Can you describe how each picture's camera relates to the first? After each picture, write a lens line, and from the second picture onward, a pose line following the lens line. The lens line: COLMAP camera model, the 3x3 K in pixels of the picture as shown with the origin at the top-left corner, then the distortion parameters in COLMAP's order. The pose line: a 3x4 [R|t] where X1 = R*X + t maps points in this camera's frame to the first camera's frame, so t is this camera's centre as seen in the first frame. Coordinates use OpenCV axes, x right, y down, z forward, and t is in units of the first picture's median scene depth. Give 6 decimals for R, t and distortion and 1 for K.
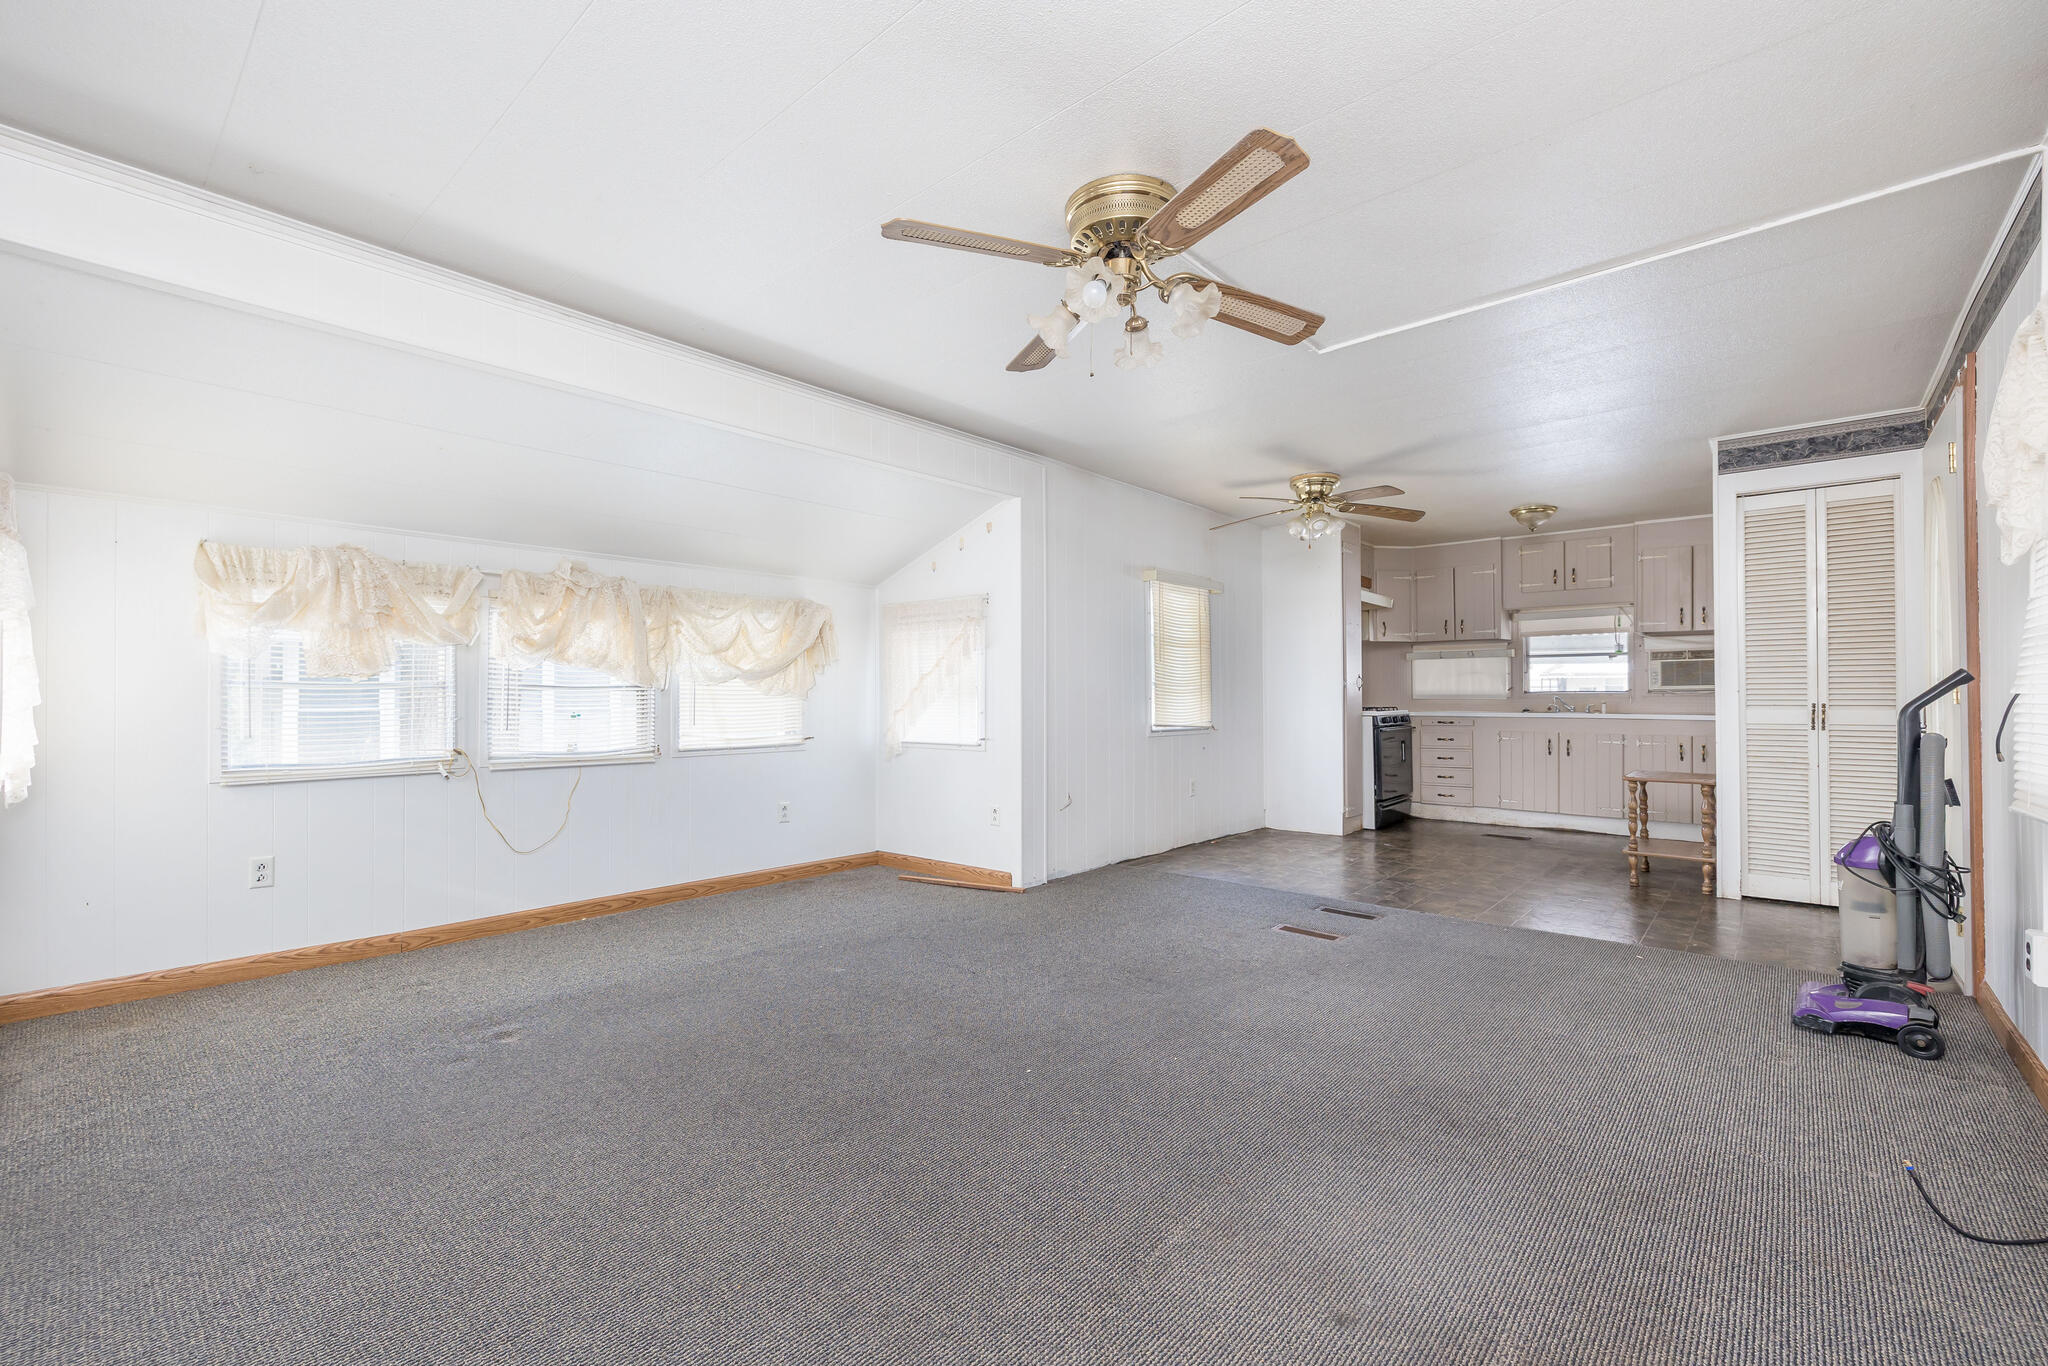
lens RADIAL K [[865.7, 0, 1019.9], [0, 865.7, 686.3], [0, 0, 1]] dist [0.000447, -0.000152]
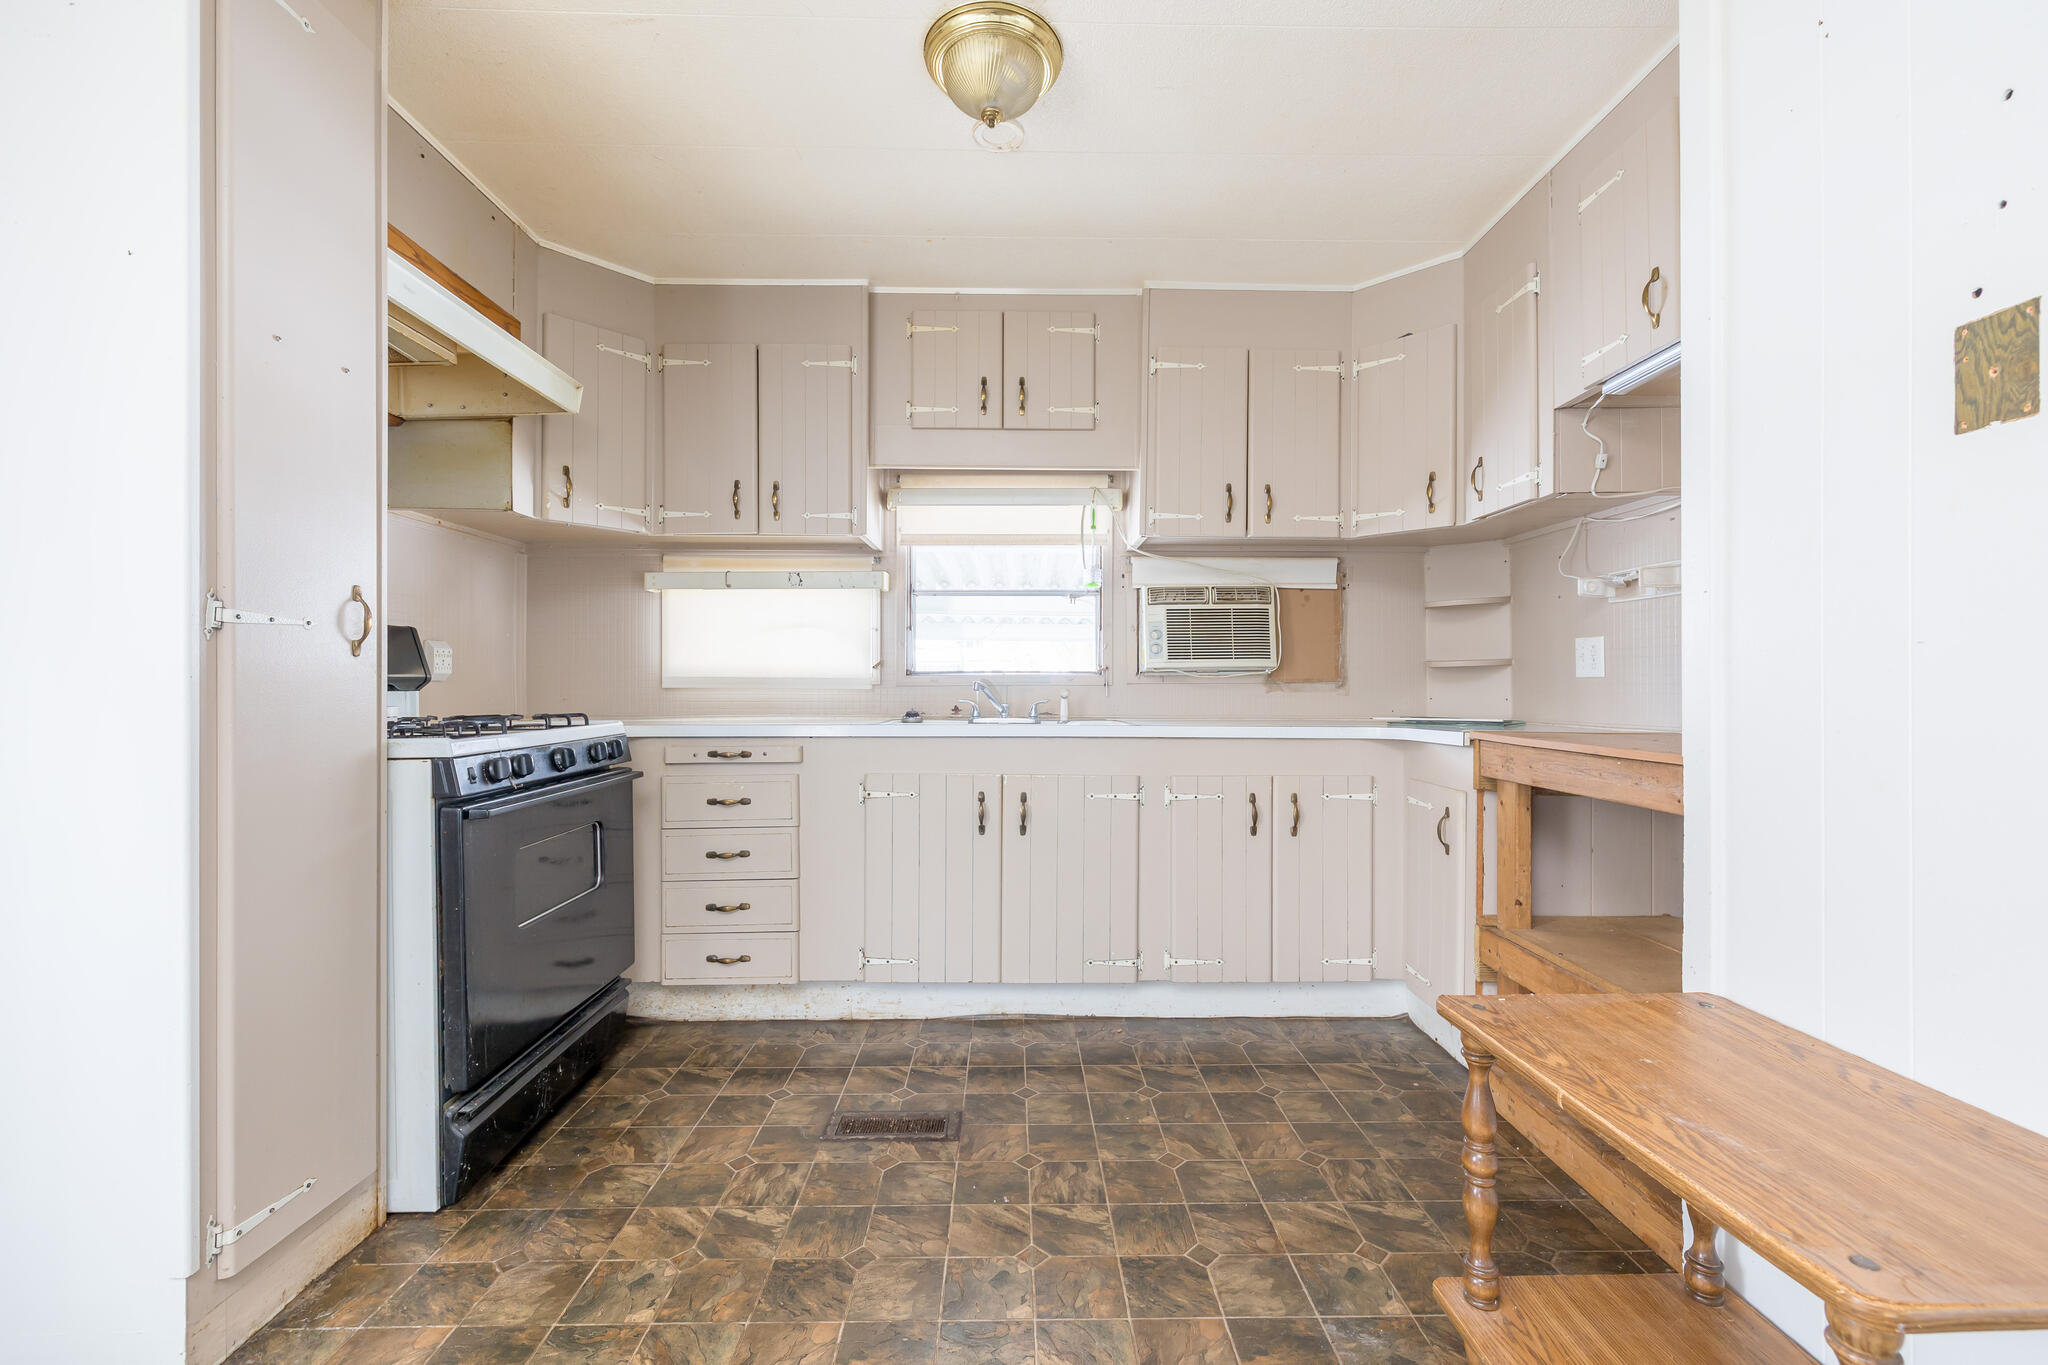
lens RADIAL K [[865.7, 0, 1032.1], [0, 865.7, 681.9], [0, 0, 1]] dist [0.000447, -0.000152]
pose [[0.733034, 0.001942, 0.680189, 0.363562], [-0.009262, 0.999932, 0.007127, 0.008436], [-0.680129, -0.011524, 0.733002, 0.698042]]
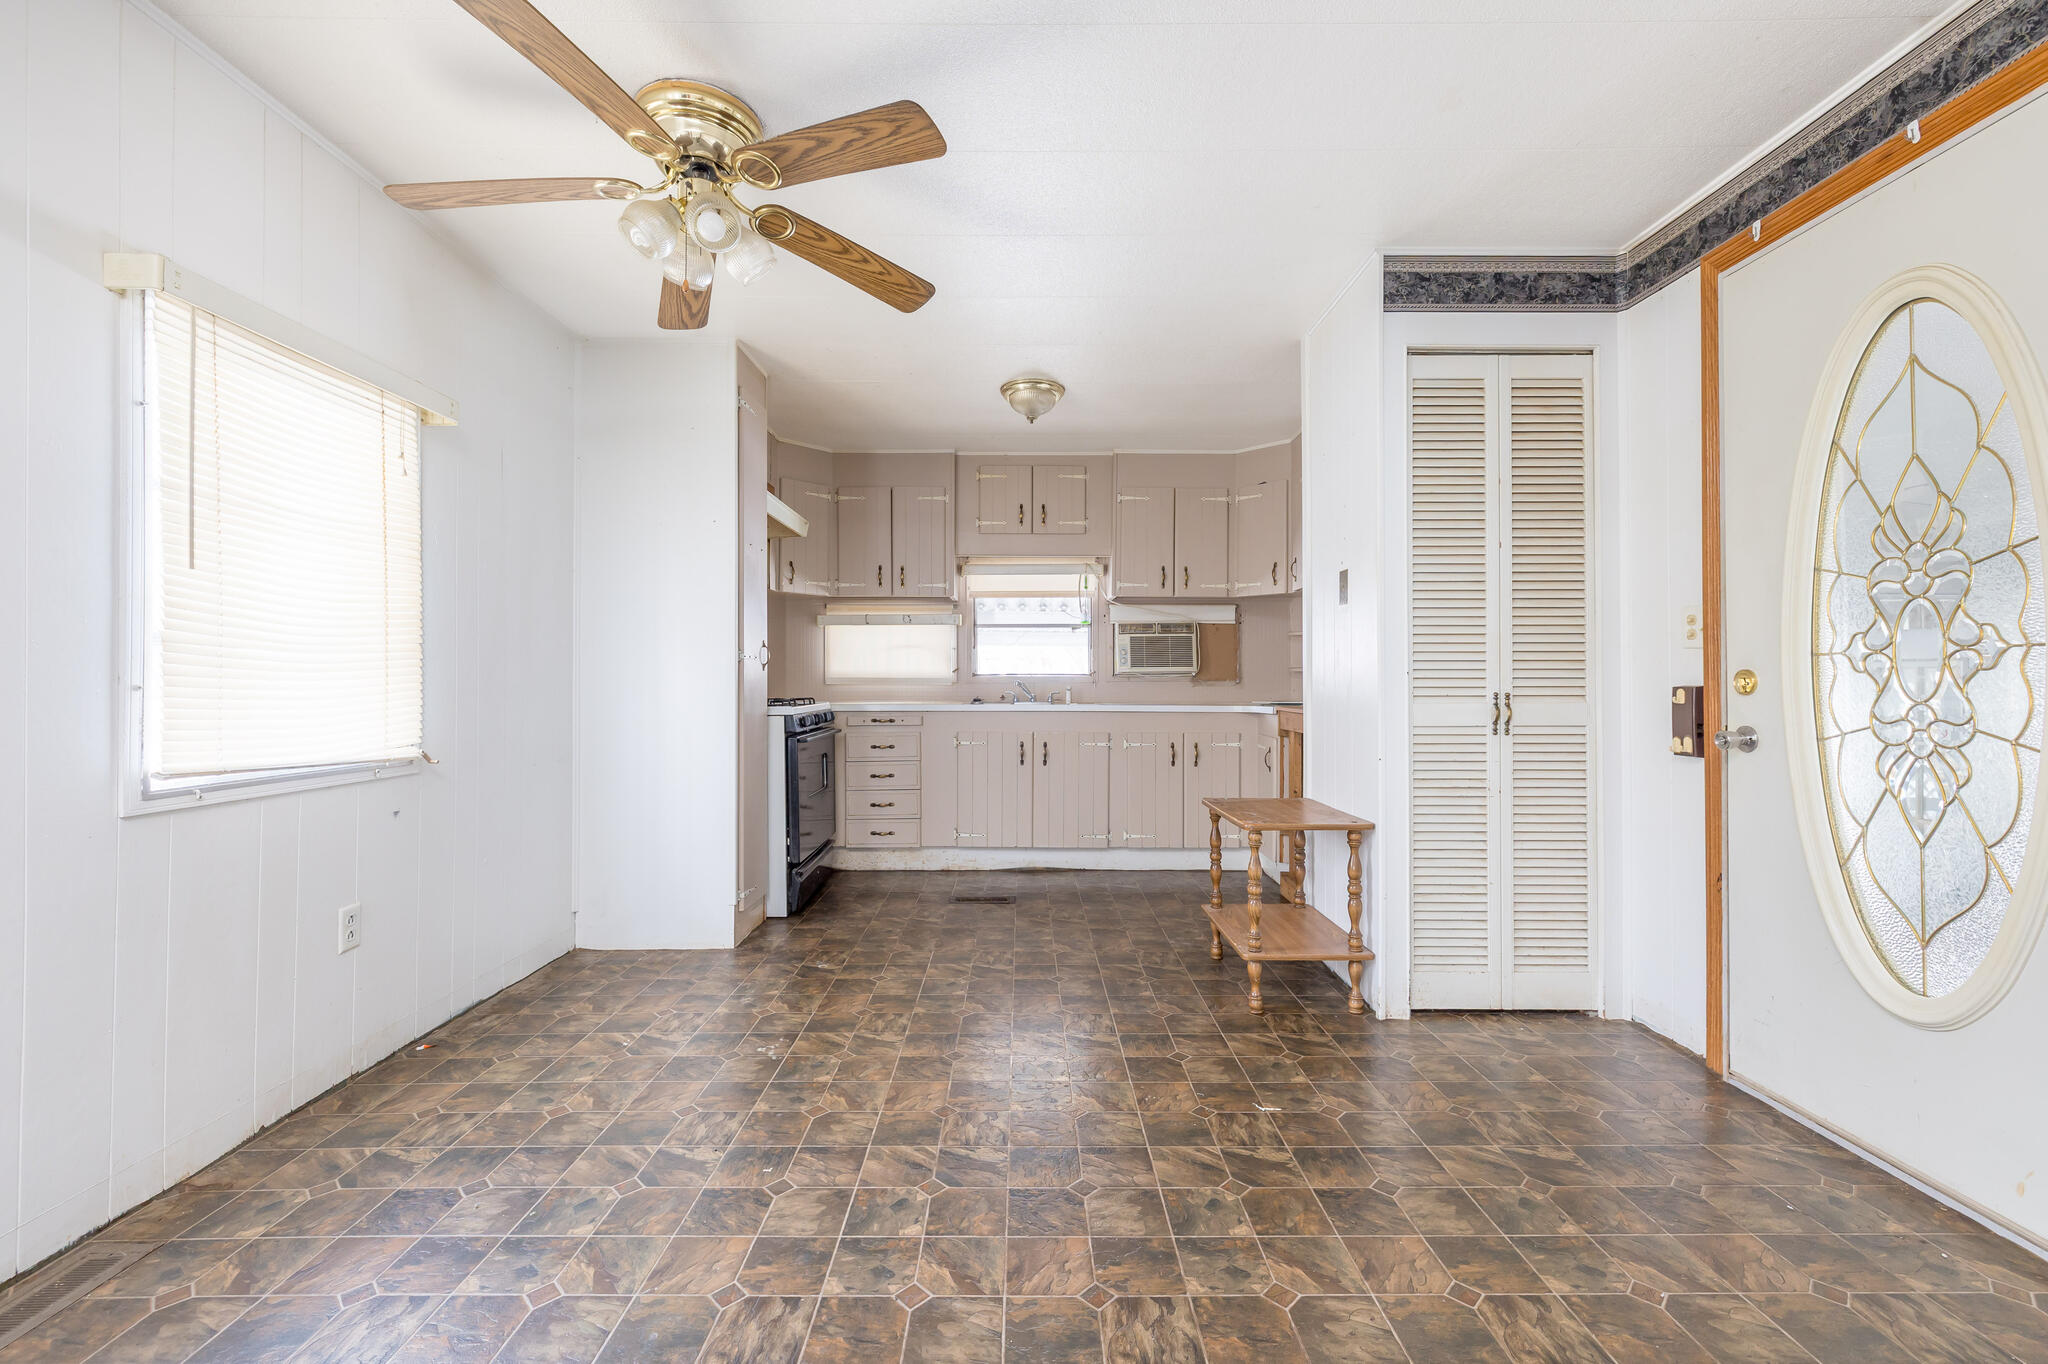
lens RADIAL K [[865.7, 0, 1023.0], [0, 865.7, 674.7], [0, 0, 1]] dist [0.000447, -0.000152]
pose [[0.747529, 0.005720, 0.664205, 0.149122], [-0.008968, 0.999959, 0.001481, 0.005554], [-0.664169, -0.007064, 0.747549, 0.476561]]
